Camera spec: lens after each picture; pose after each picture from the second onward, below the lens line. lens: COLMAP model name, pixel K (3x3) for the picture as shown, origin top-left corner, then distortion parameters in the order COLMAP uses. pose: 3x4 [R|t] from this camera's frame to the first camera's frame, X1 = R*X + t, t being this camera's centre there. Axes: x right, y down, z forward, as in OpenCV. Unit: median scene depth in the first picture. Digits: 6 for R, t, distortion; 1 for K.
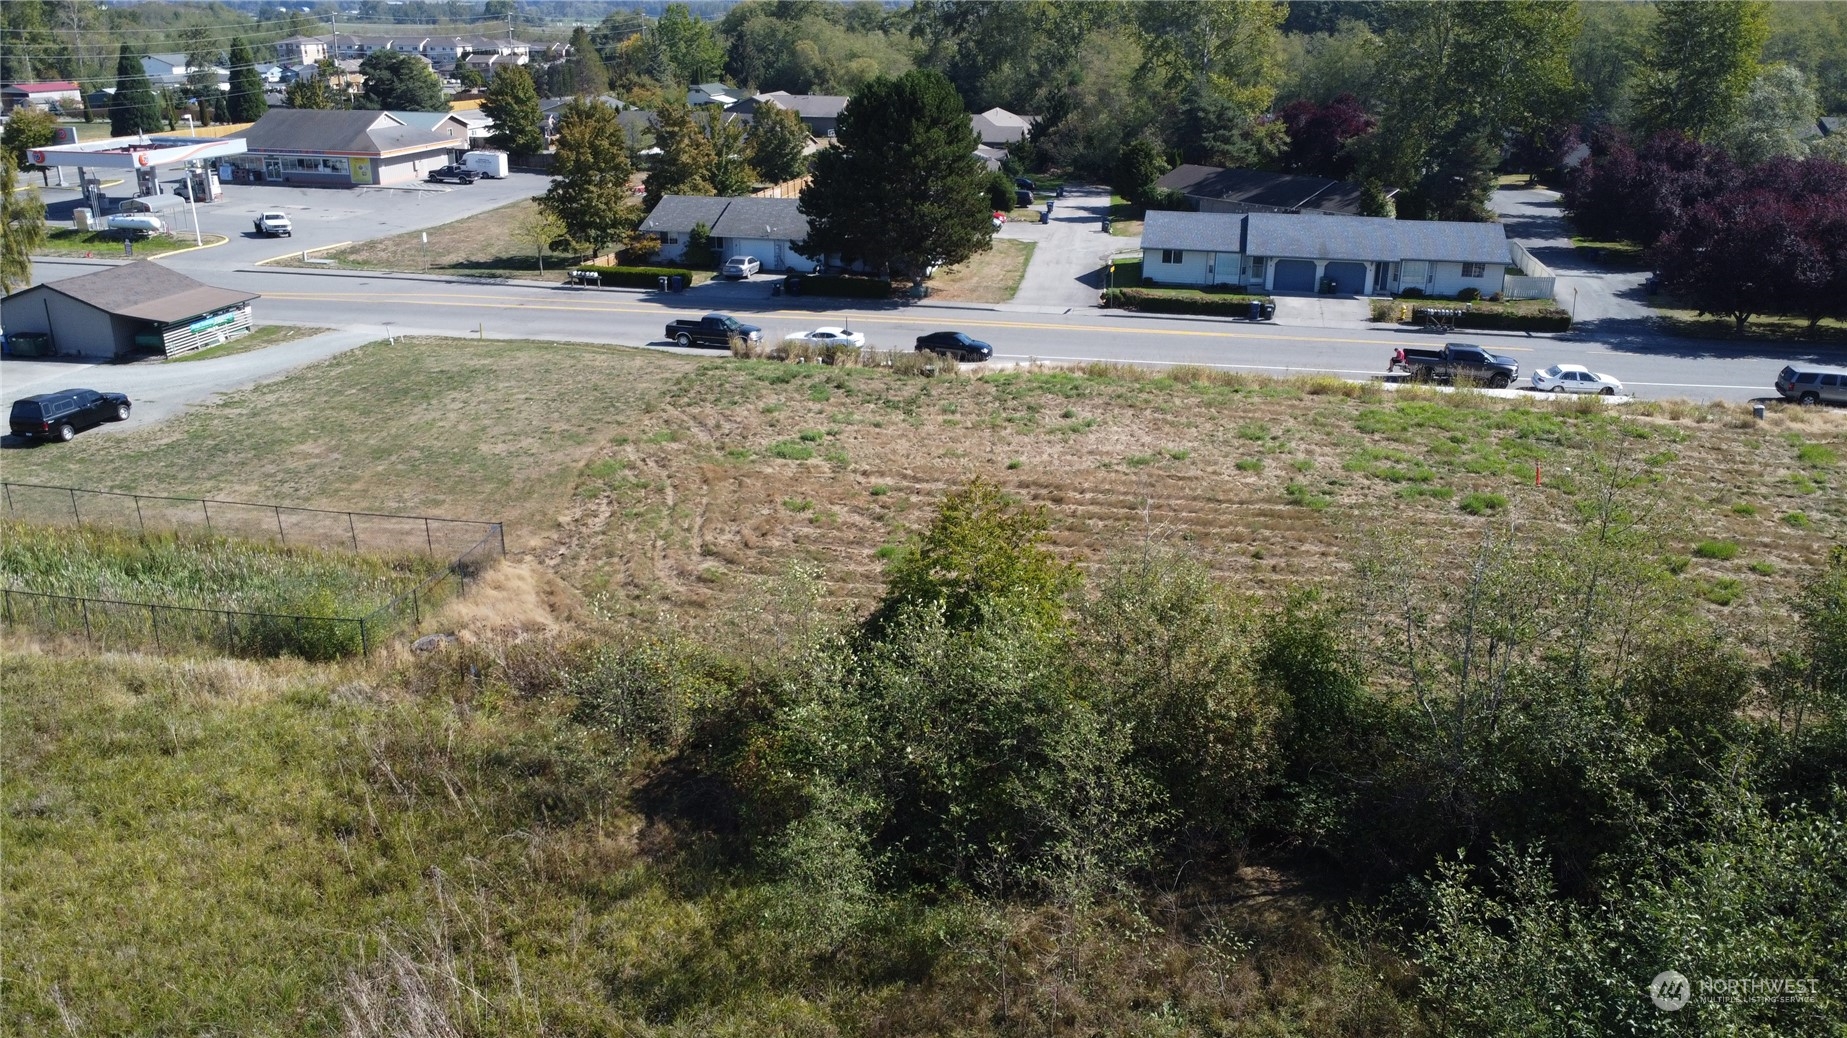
lens RADIAL K [[1381.6, 0, 926.8], [0, 1381.6, 507.2], [0, 0, 1]] dist [0.003080, -0.009915]
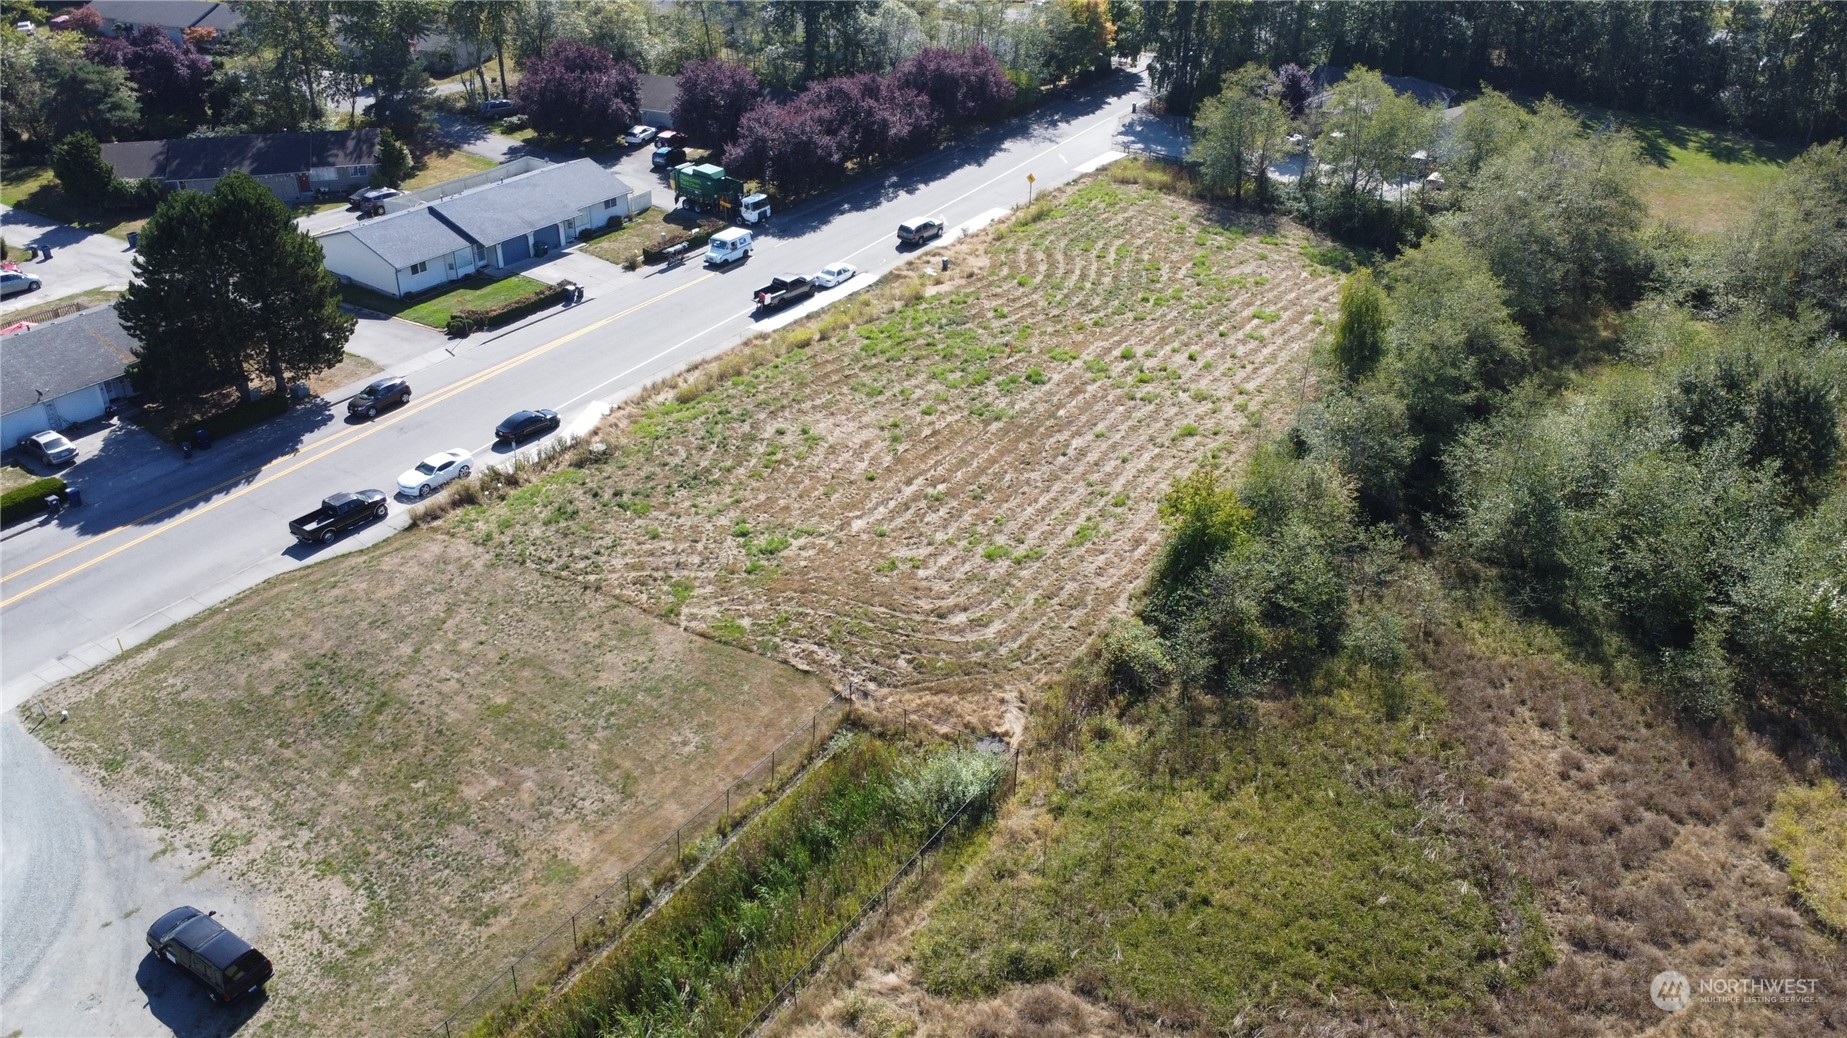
lens RADIAL K [[1381.6, 0, 926.8], [0, 1381.6, 507.2], [0, 0, 1]] dist [0.003080, -0.009915]
pose [[0.388147, -0.468627, 0.793556, -1.007625], [0.295337, 0.878904, 0.374572, -0.492632], [-0.872994, 0.088977, 0.479546, 0.229050]]
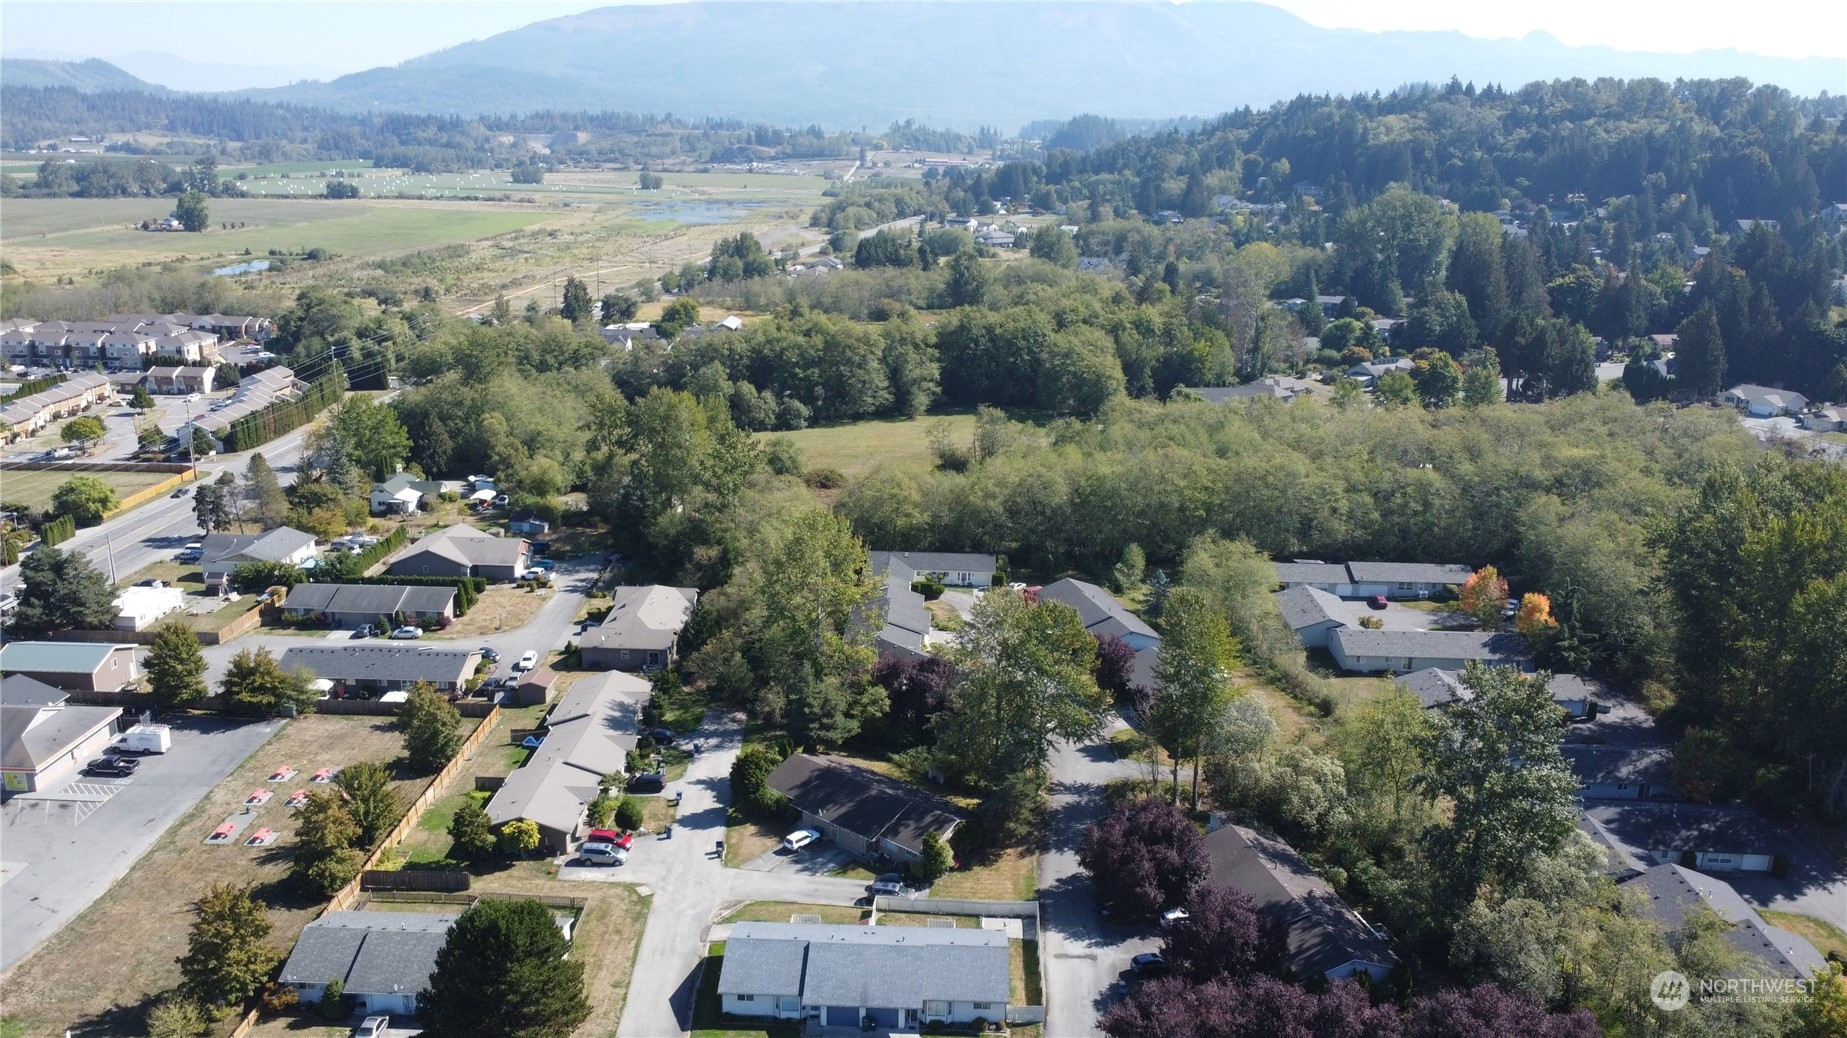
lens RADIAL K [[1381.6, 0, 926.8], [0, 1381.6, 507.2], [0, 0, 1]] dist [0.003080, -0.009915]
pose [[0.982957, -0.037973, 0.179870, 0.213836], [0.051252, 0.996246, -0.069765, -0.830455], [-0.176546, 0.077795, 0.981213, -0.396010]]
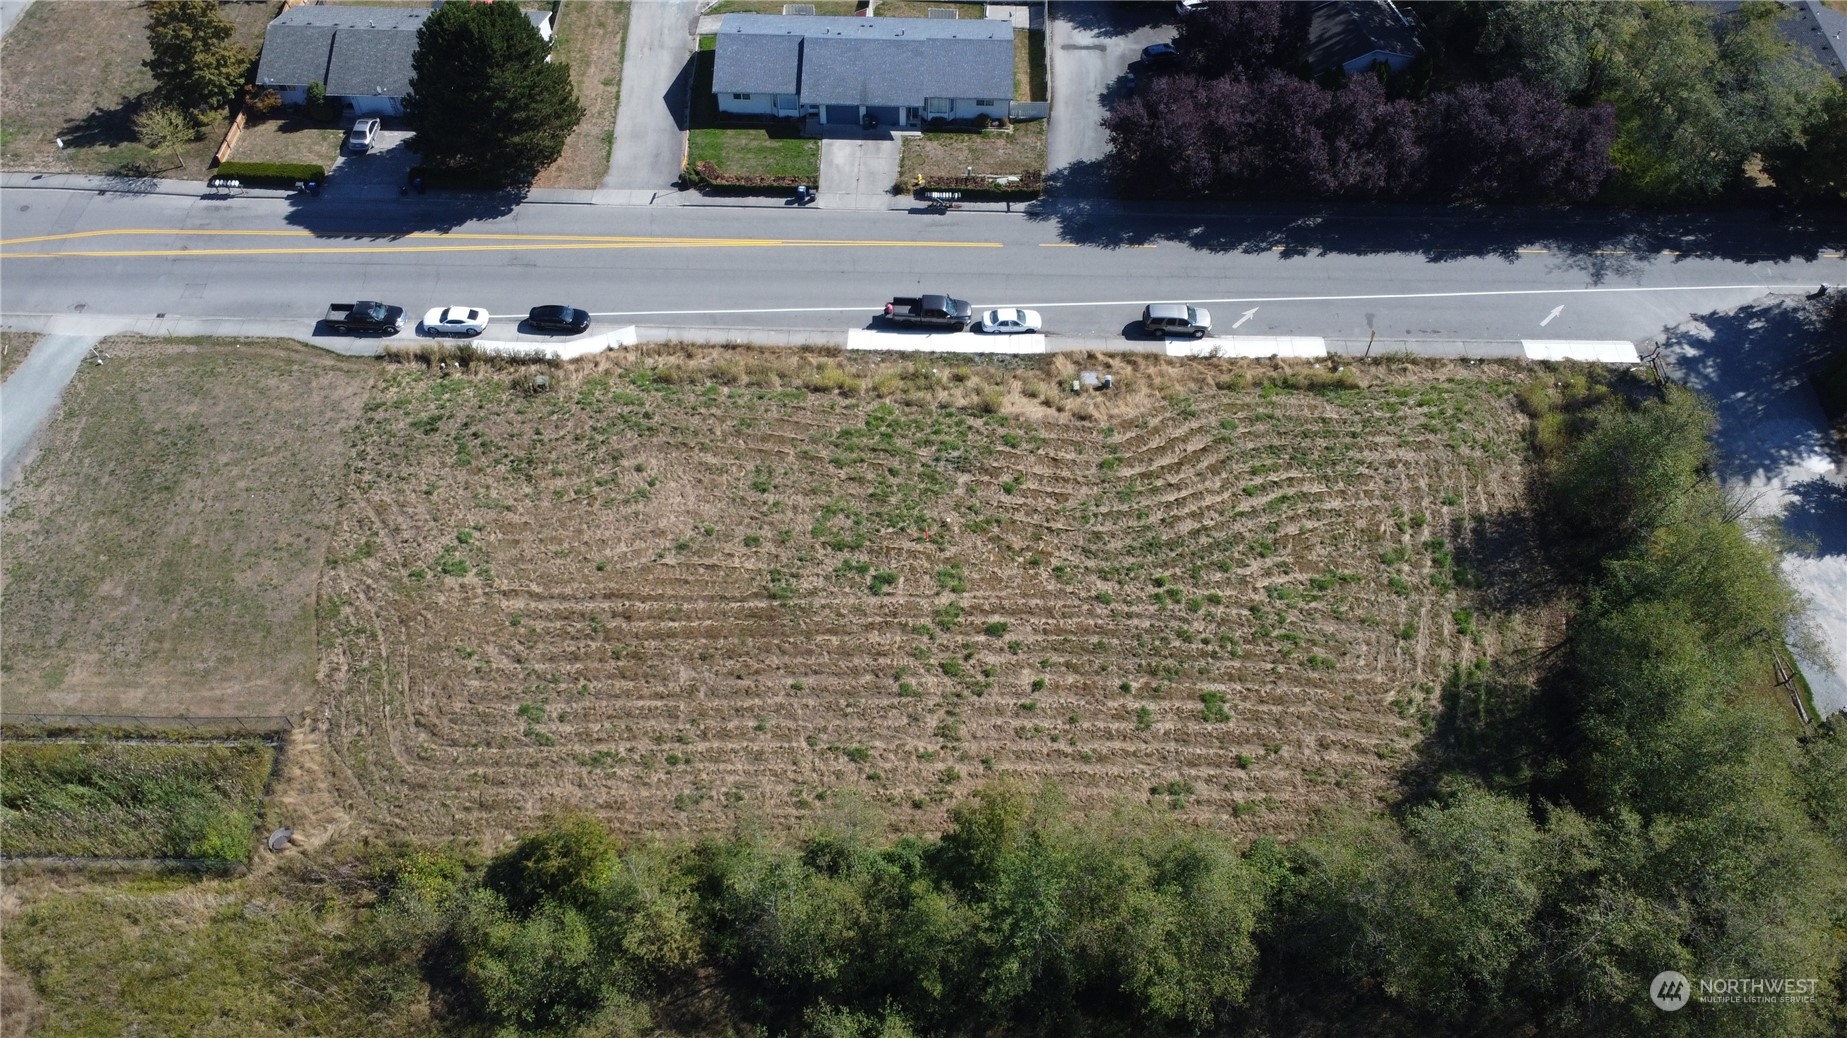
lens RADIAL K [[1381.6, 0, 926.8], [0, 1381.6, 507.2], [0, 0, 1]] dist [0.003080, -0.009915]
pose [[0.982306, -0.147854, 0.114953, 0.235315], [0.059628, 0.828757, 0.556422, -0.861746], [-0.177537, -0.539723, 0.822910, -0.290454]]
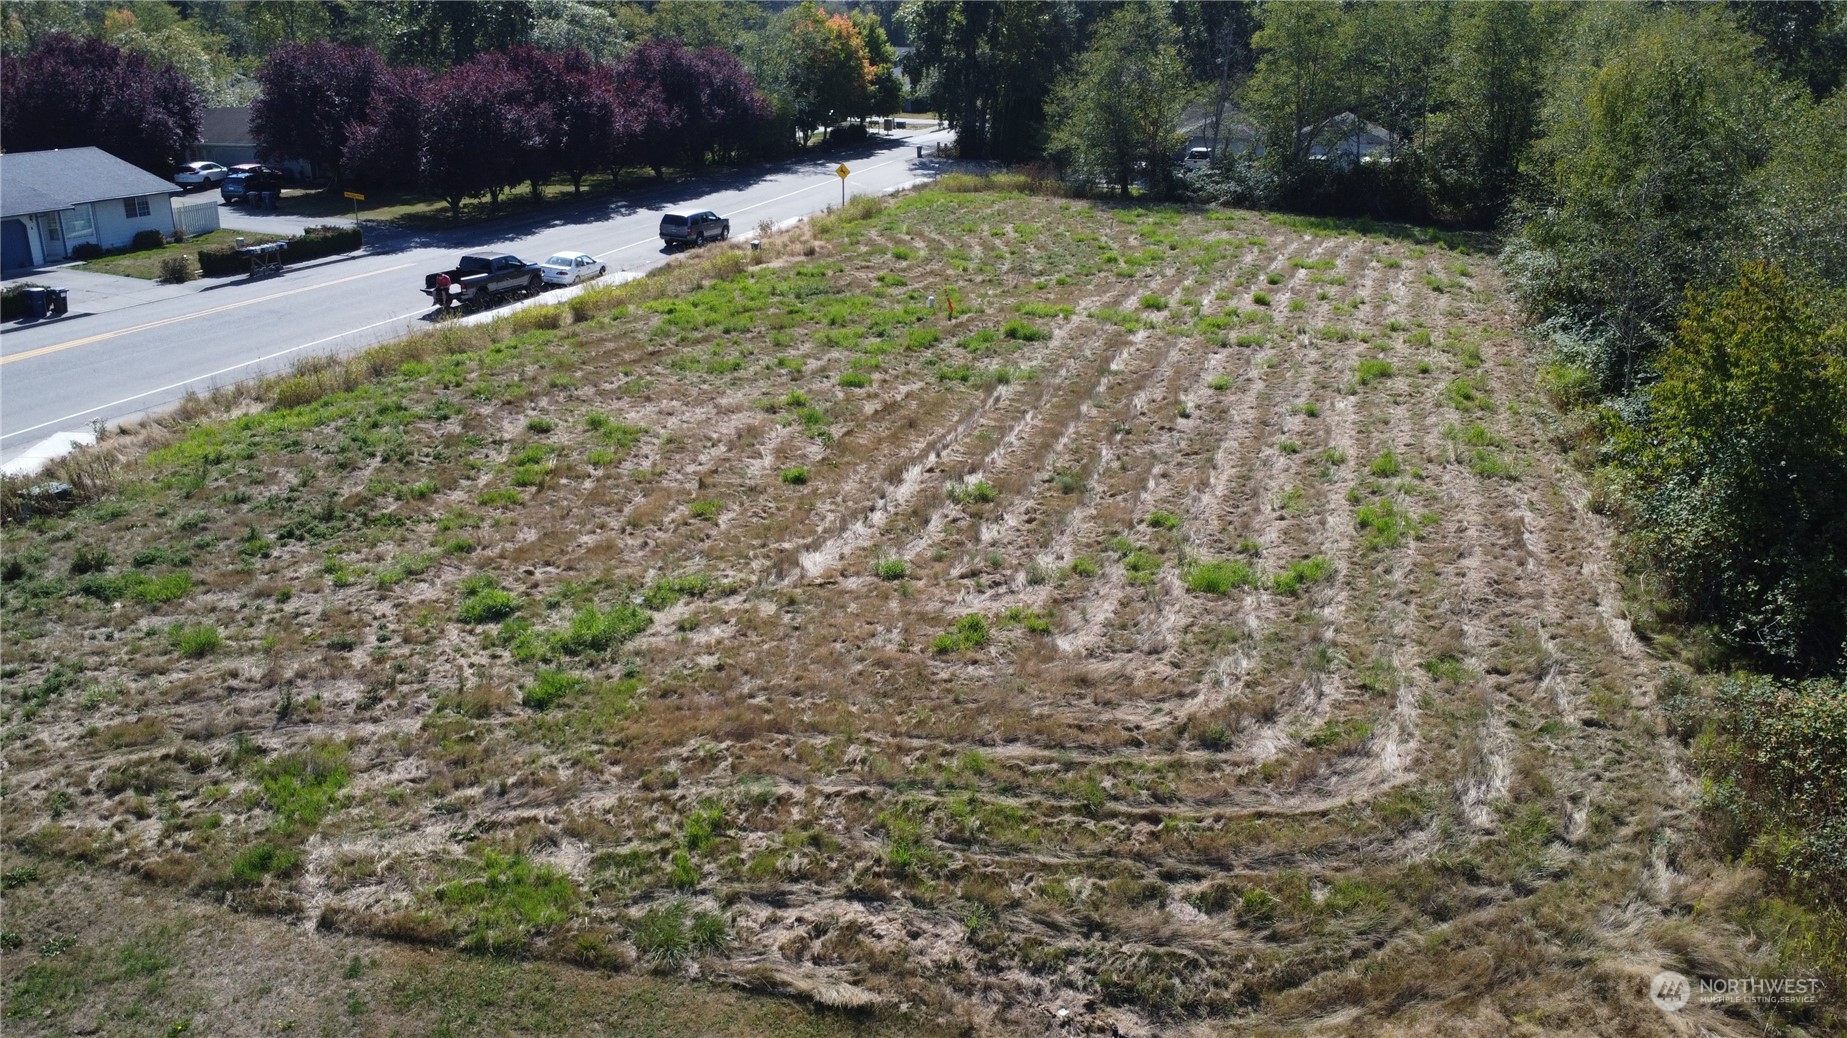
lens RADIAL K [[1381.6, 0, 926.8], [0, 1381.6, 507.2], [0, 0, 1]] dist [0.003080, -0.009915]
pose [[0.125886, -0.333333, 0.934367, -0.448131], [0.319573, 0.905279, 0.279900, -0.153154], [-0.939162, 0.263363, 0.220486, 0.757999]]
